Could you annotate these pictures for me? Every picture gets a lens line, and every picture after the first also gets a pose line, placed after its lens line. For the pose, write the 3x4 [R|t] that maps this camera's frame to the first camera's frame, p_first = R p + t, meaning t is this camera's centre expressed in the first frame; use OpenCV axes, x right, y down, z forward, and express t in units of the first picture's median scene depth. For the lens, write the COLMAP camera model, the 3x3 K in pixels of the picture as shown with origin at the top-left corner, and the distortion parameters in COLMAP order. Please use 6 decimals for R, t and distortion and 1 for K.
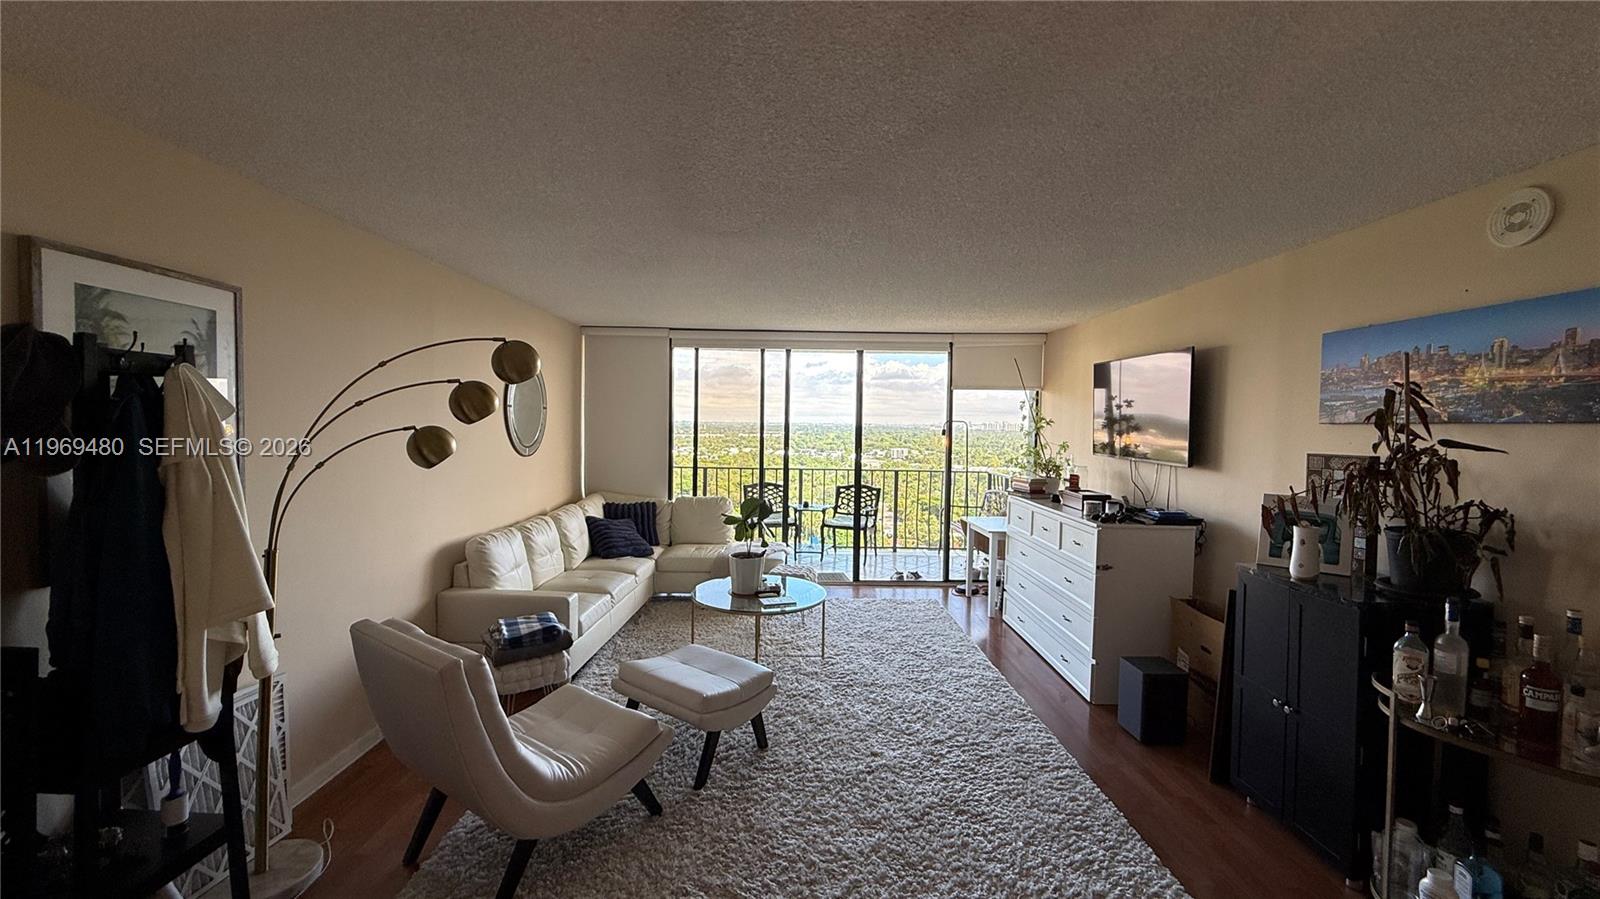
lens RADIAL K [[635.3, 0, 800.0], [0, 635.3, 449.5], [0, 0, 1]] dist [0.000517, -0.000027]
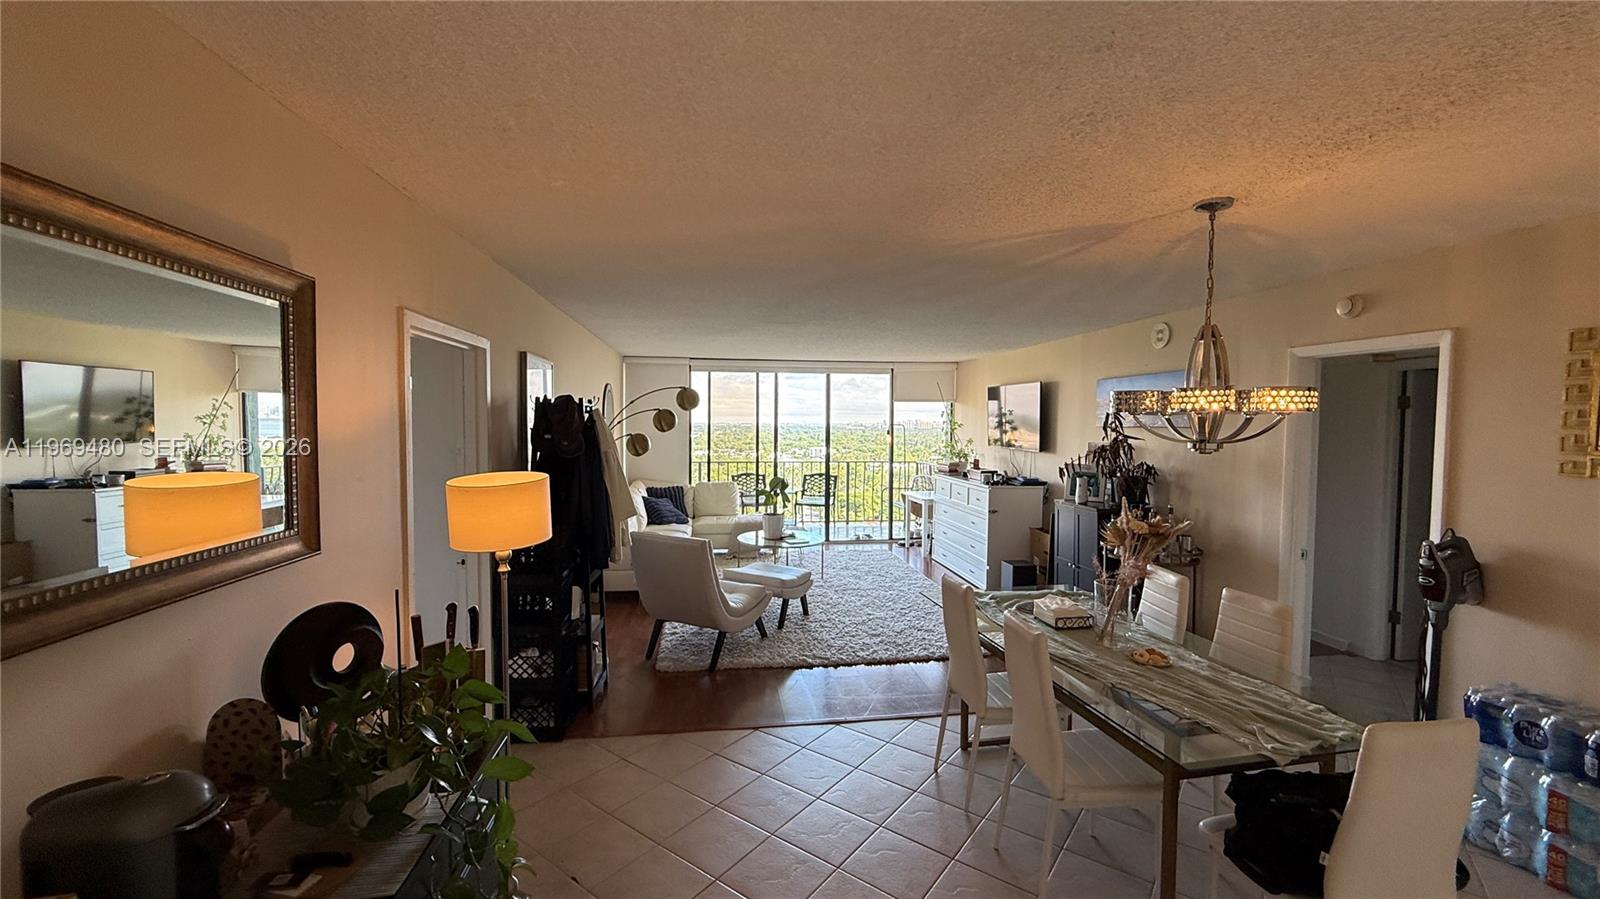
lens RADIAL K [[635.3, 0, 800.0], [0, 635.3, 449.5], [0, 0, 1]] dist [0.000517, -0.000027]
pose [[0.991872, -0.015046, 0.126348, -0.178296], [0.014809, 0.999886, 0.002820, 0.005008], [-0.126376, -0.000926, 0.991982, -0.451628]]
